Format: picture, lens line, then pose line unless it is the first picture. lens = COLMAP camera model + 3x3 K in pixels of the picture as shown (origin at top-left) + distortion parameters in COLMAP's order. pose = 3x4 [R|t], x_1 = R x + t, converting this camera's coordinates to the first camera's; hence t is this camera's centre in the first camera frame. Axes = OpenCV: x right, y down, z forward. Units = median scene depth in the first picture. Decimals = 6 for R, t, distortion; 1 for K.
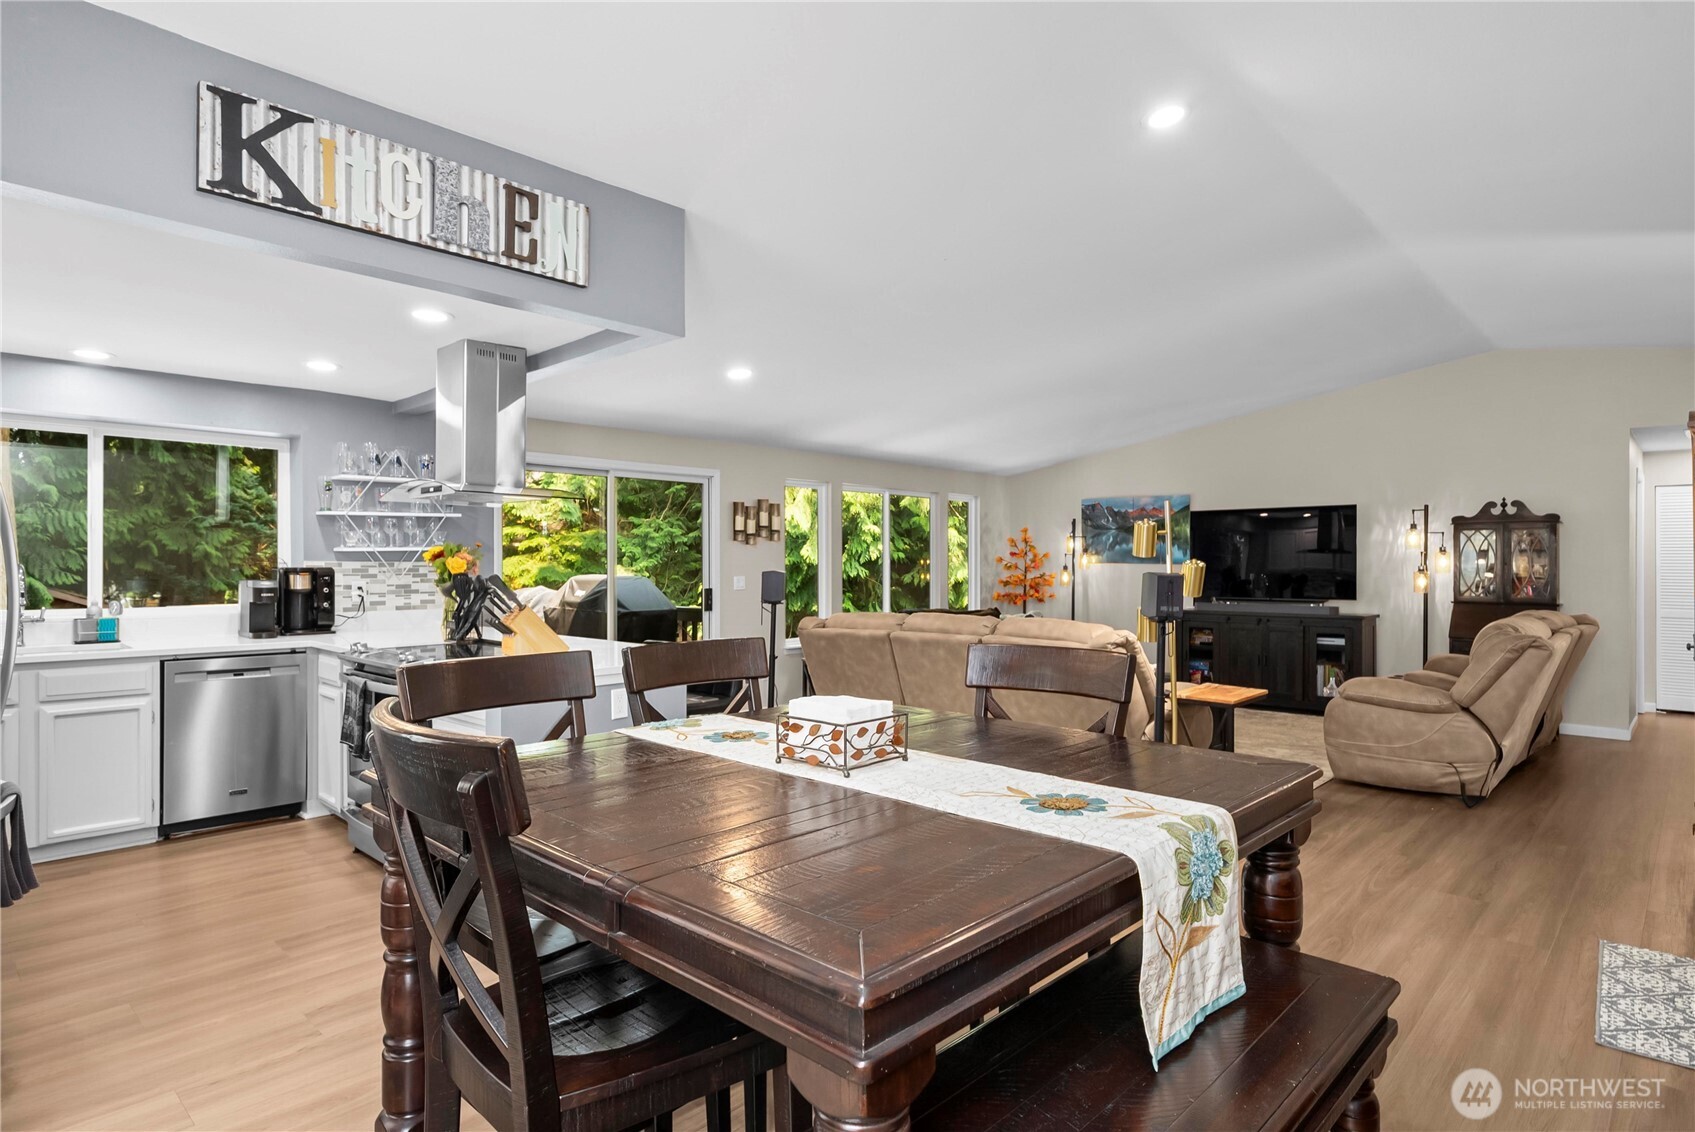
lens RADIAL K [[903.4, 0, 855.0], [0, 903.4, 562.2], [0, 0, 1]] dist [-0.009856, 0.006044]
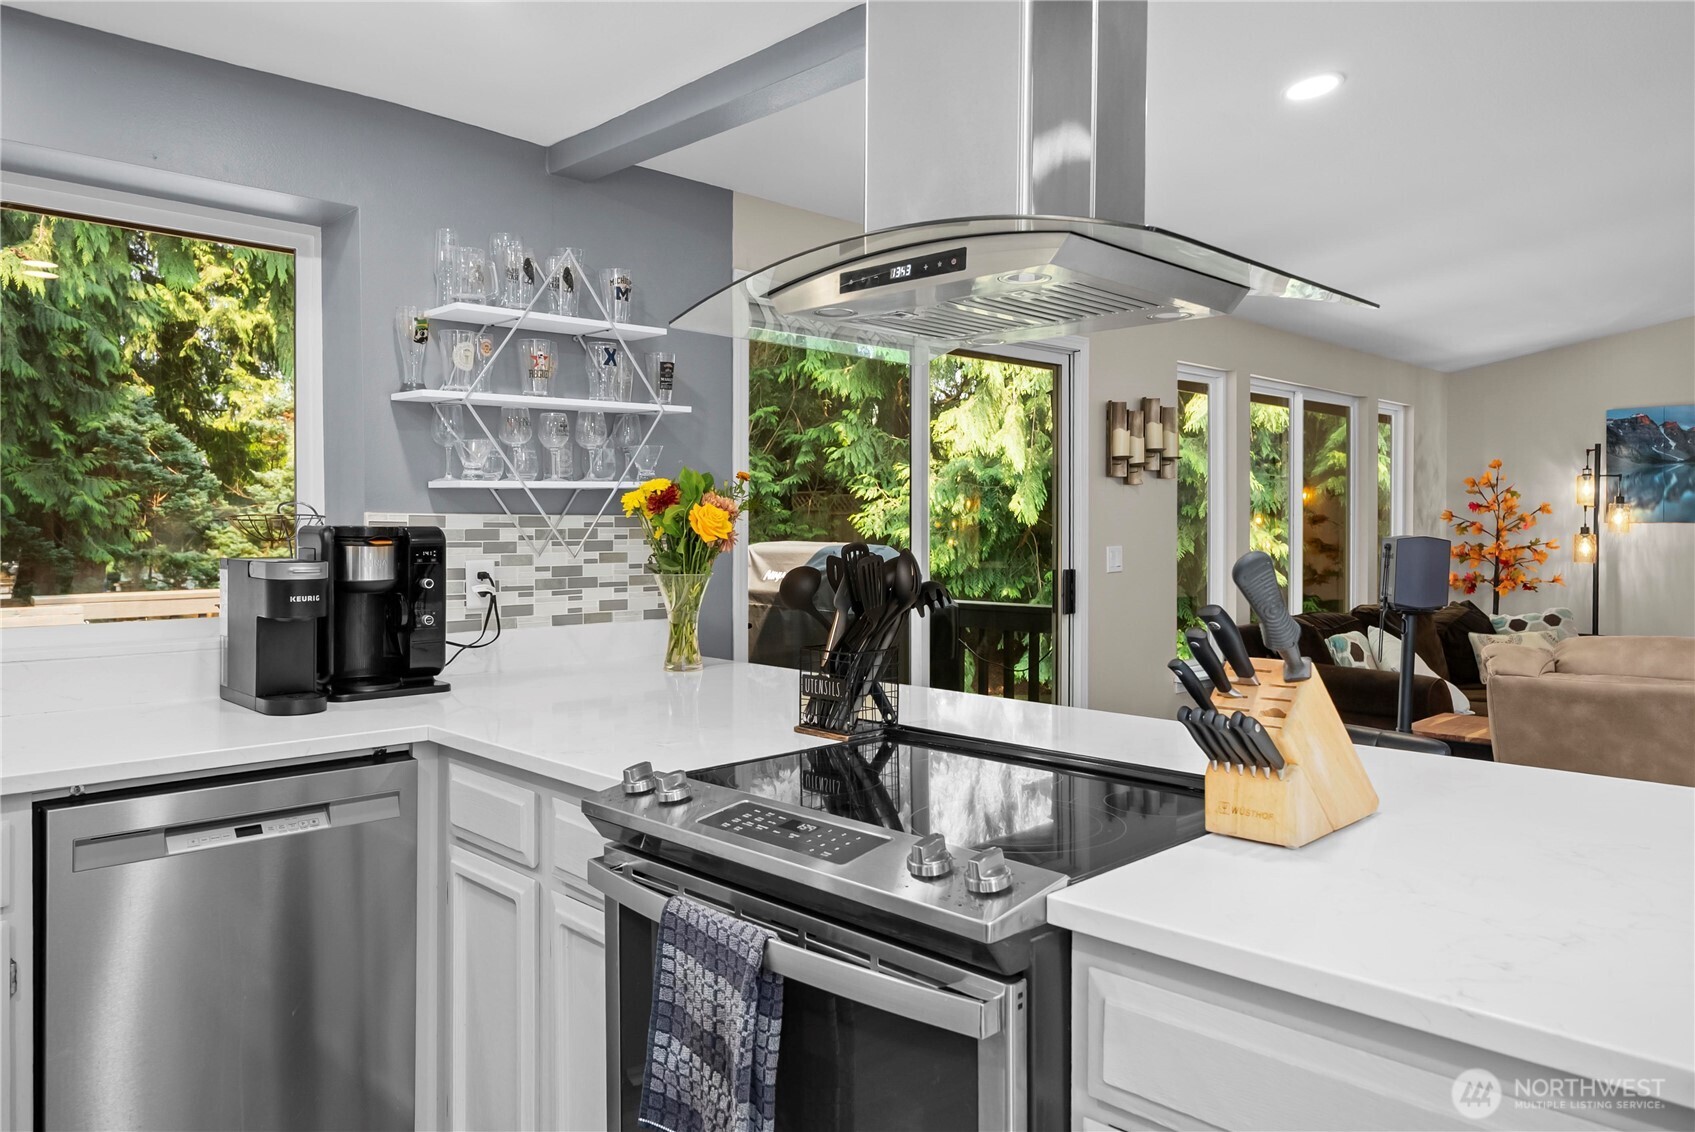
lens RADIAL K [[1168.6, 0, 865.3], [0, 1168.6, 534.9], [0, 0, 1]] dist [-0.006593, 0.006120]
pose [[0.999597, 0.001363, -0.028339, -0.251733], [-0.001067, 0.999945, 0.010470, 0.002360], [0.028352, -0.010435, 0.999544, 0.322557]]
